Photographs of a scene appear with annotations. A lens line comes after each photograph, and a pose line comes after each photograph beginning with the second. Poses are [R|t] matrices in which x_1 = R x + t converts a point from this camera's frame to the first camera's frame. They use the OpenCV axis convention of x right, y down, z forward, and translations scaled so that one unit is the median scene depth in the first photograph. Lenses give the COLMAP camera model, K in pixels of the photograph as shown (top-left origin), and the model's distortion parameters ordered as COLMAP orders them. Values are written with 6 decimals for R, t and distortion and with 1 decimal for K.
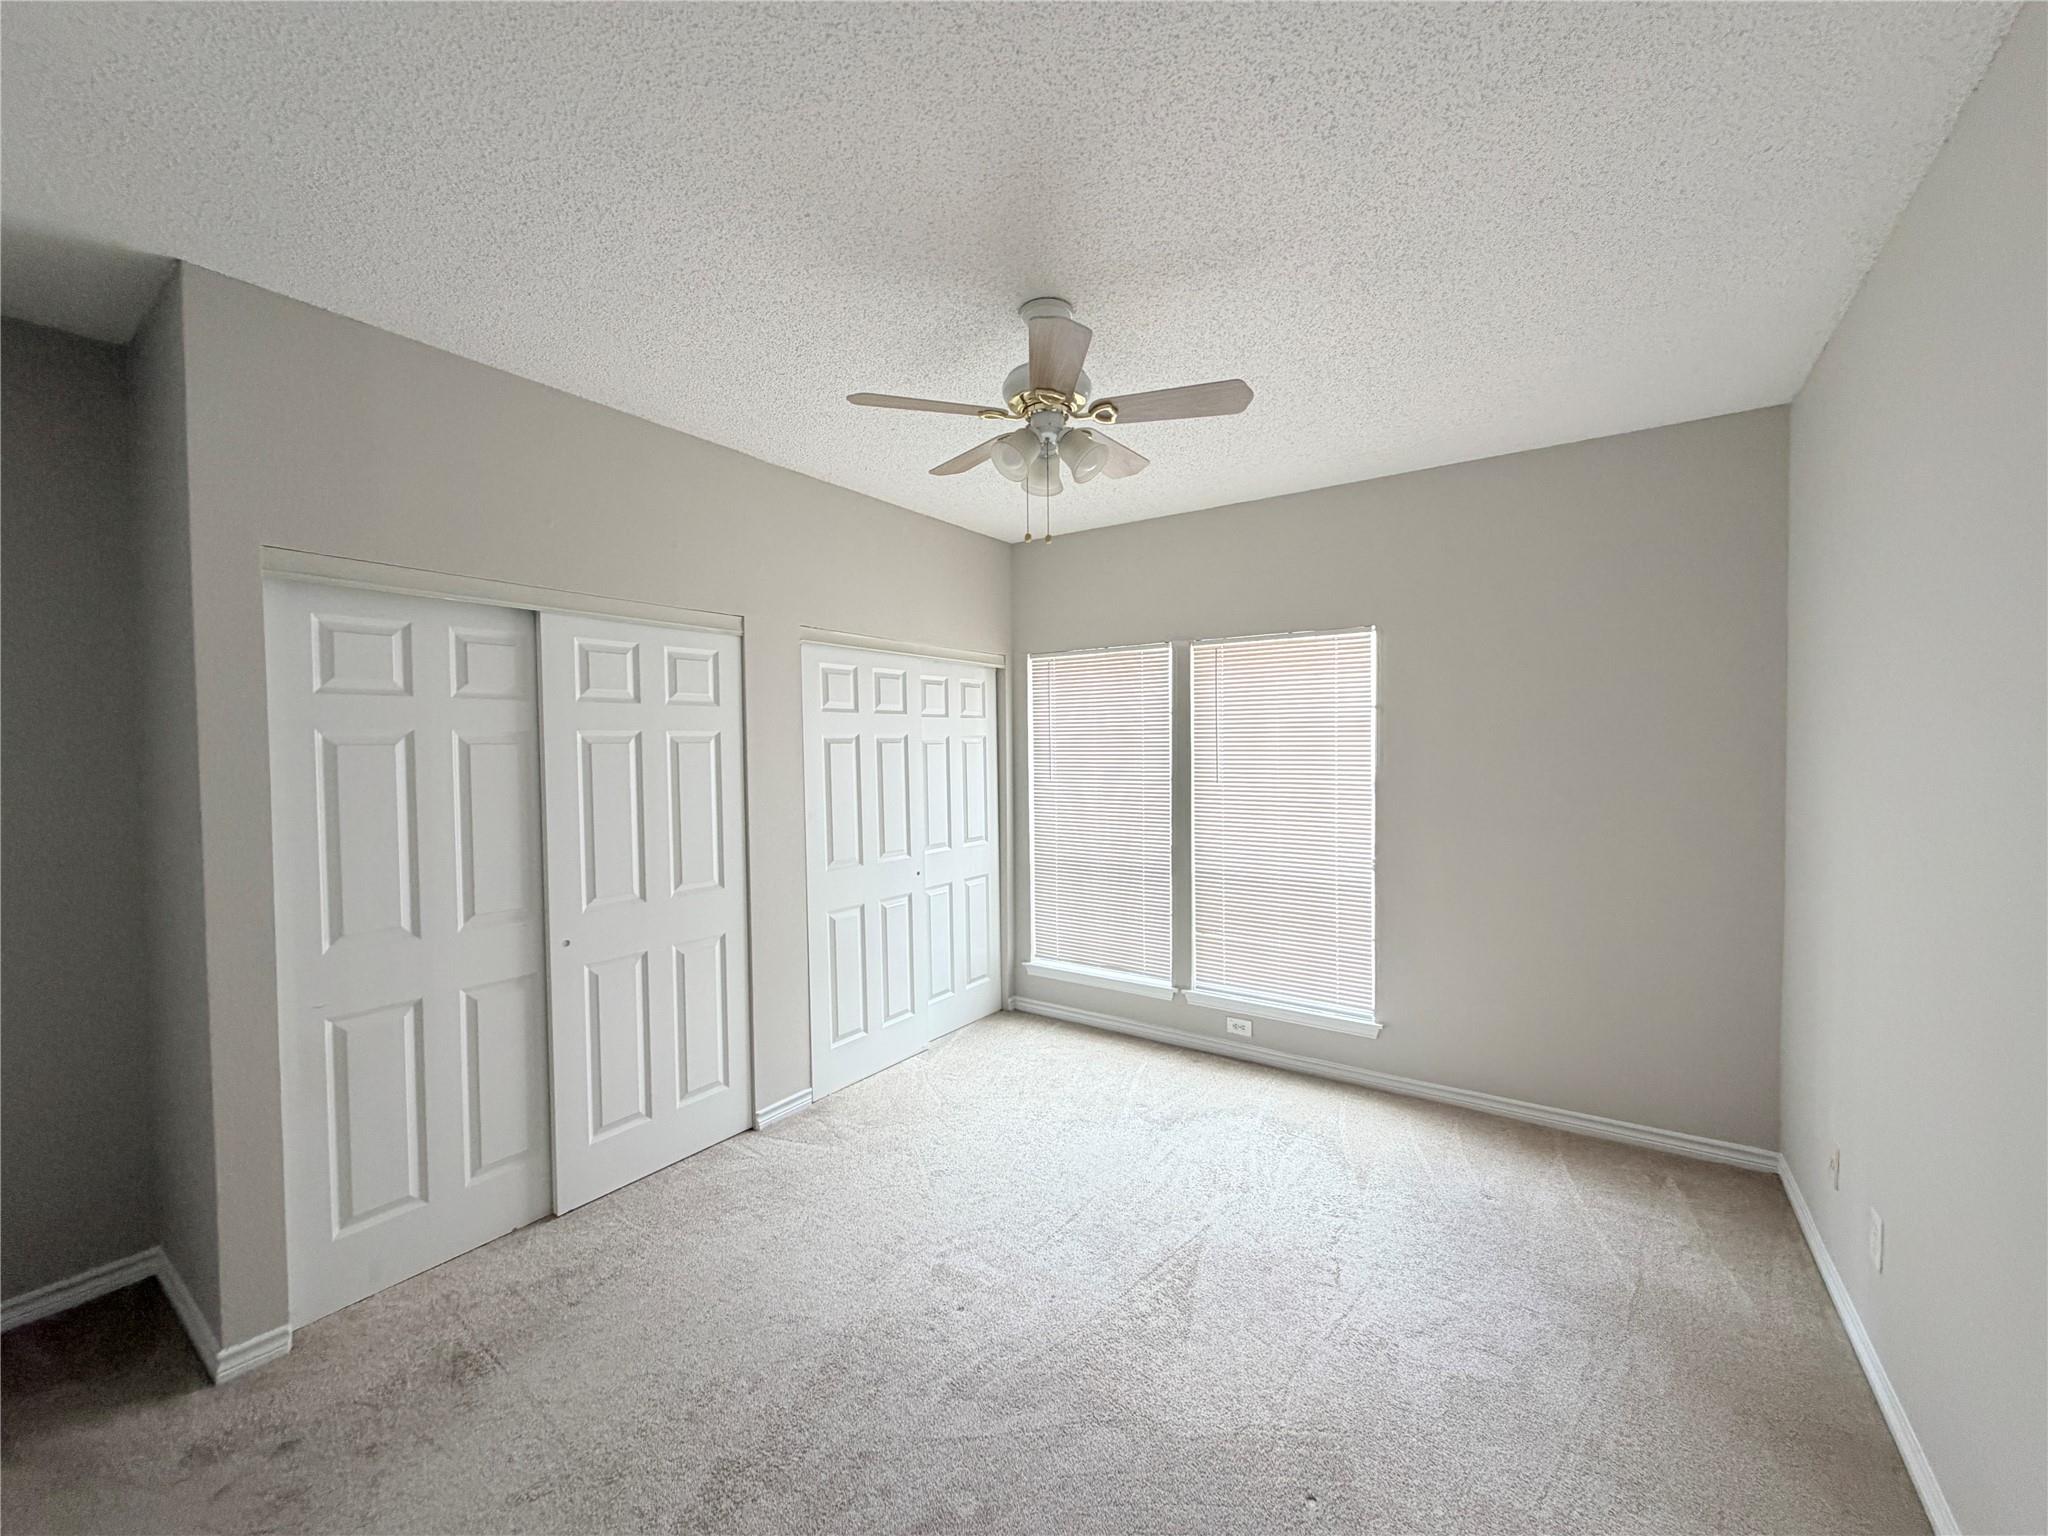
lens RADIAL K [[819.1, 0, 1027.1], [0, 819.1, 770.8], [0, 0, 1]] dist [-0.000674, 0.000196]
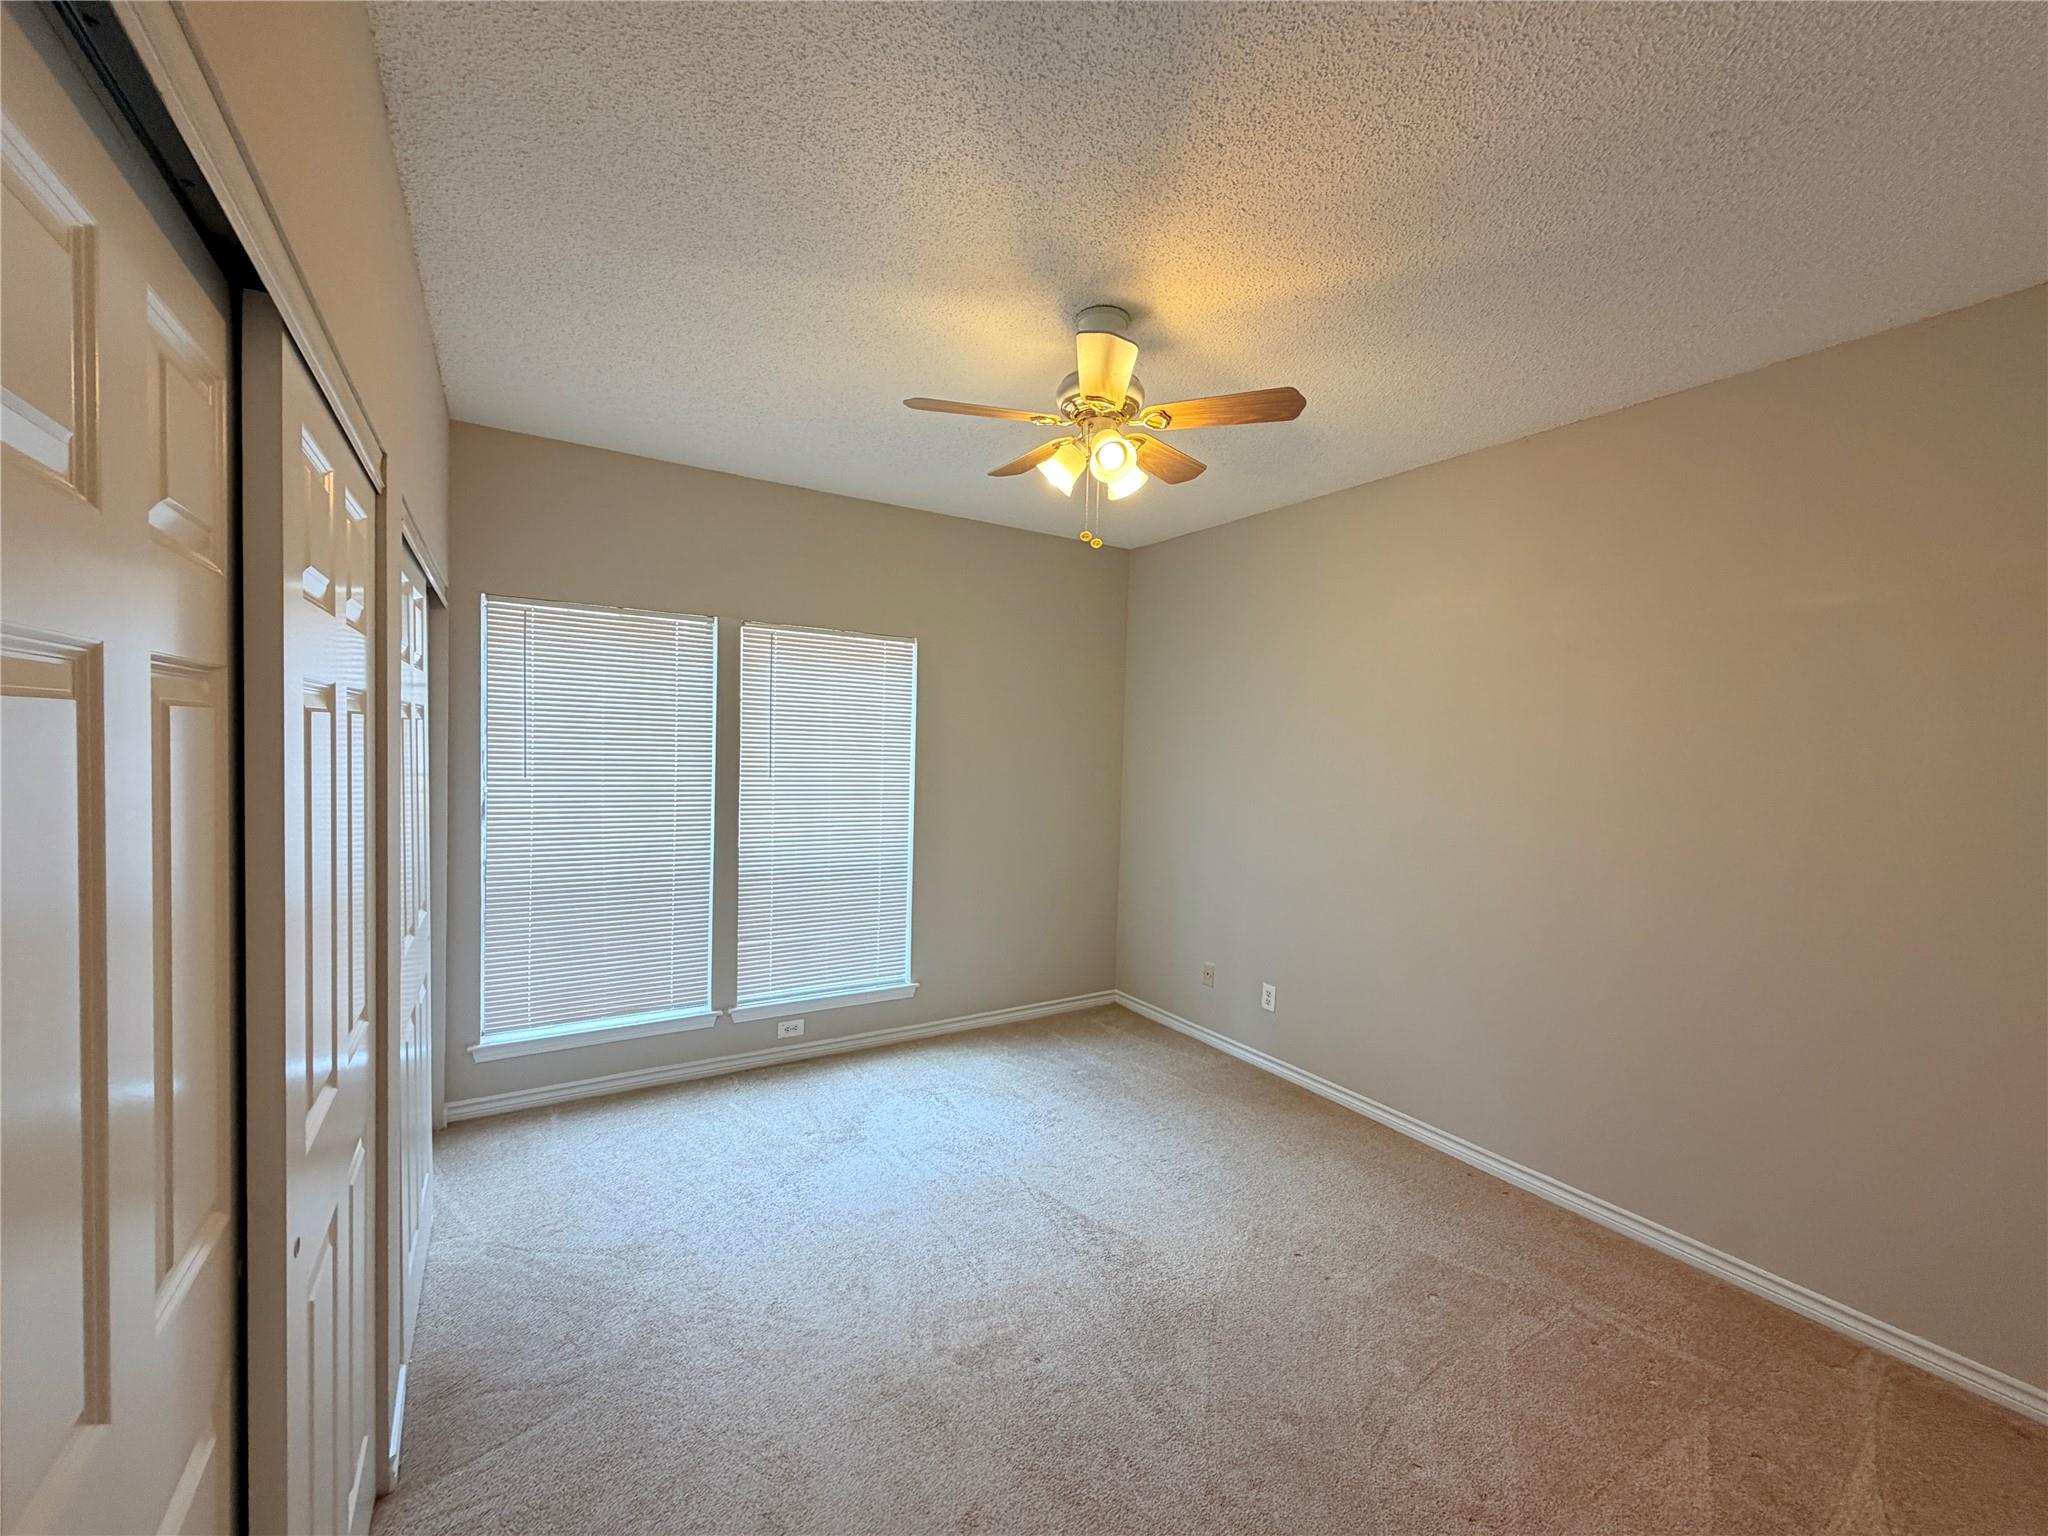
lens RADIAL K [[823.9, 0, 1025.8], [0, 823.9, 762.8], [0, 0, 1]] dist [0.000044, 0.000016]
pose [[0.388898, -0.002927, 0.921276, -0.577990], [-0.006465, 0.999962, 0.005906, -0.010170], [-0.921258, -0.008252, 0.388864, 0.401471]]
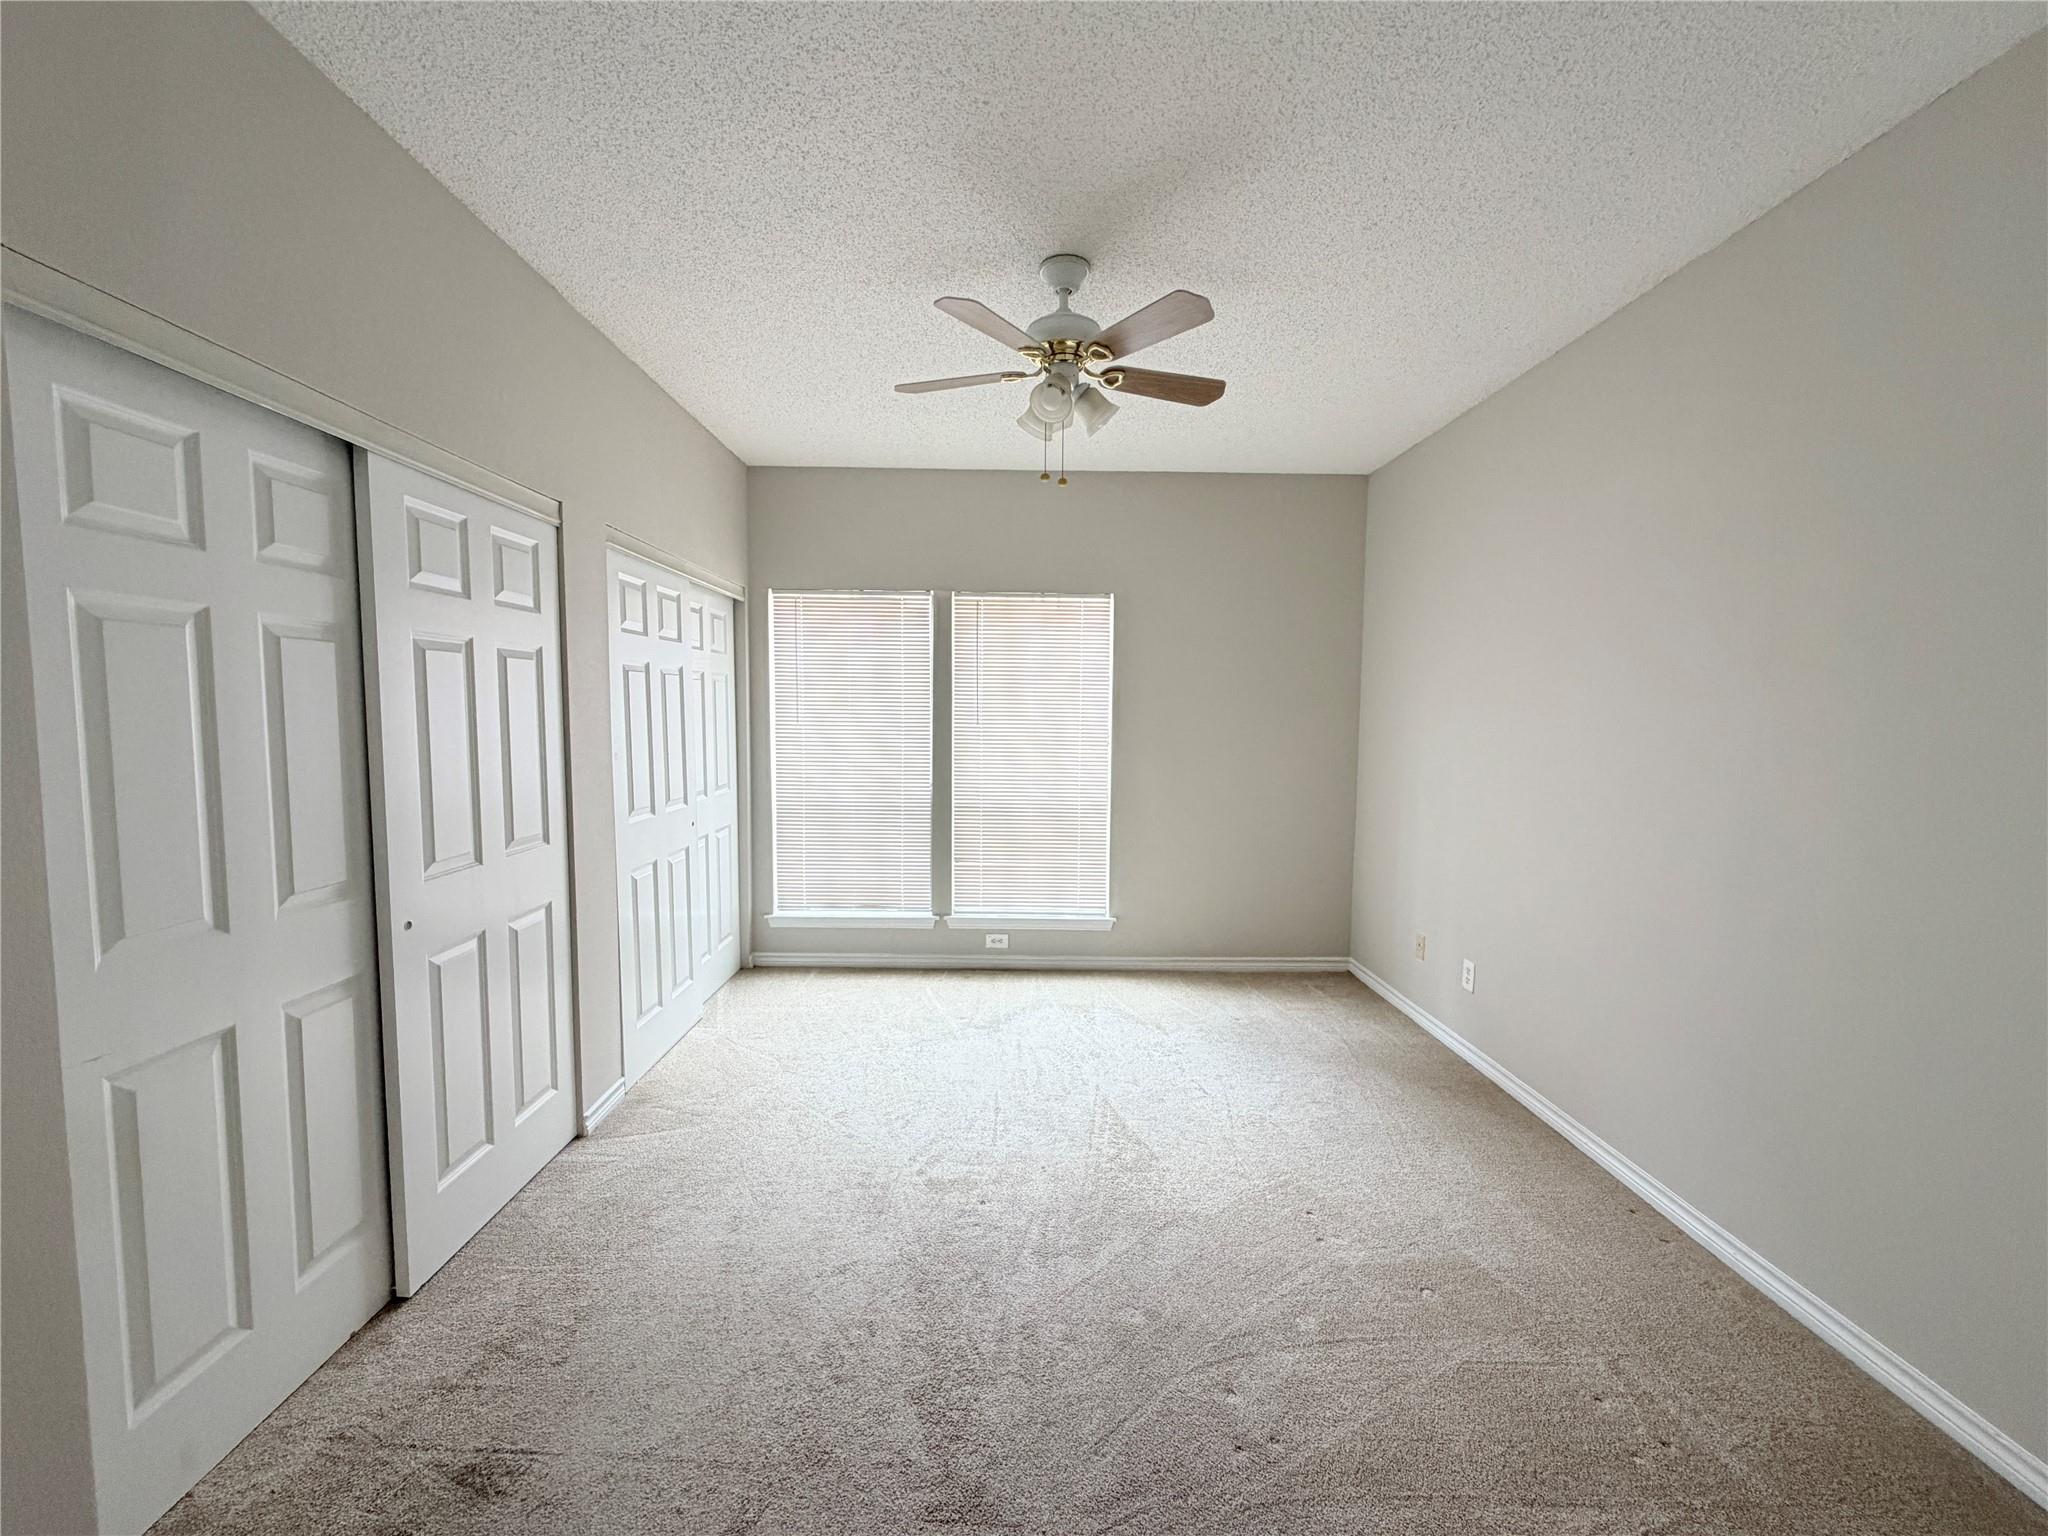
lens RADIAL K [[823.0, 0, 1014.3], [0, 823.0, 771.5], [0, 0, 1]] dist [-0.001407, -0.000285]
pose [[0.813958, -0.024895, 0.580391, -0.406915], [-0.000671, 0.999040, 0.043793, 0.032597], [-0.580924, -0.036035, 0.813160, 0.080683]]
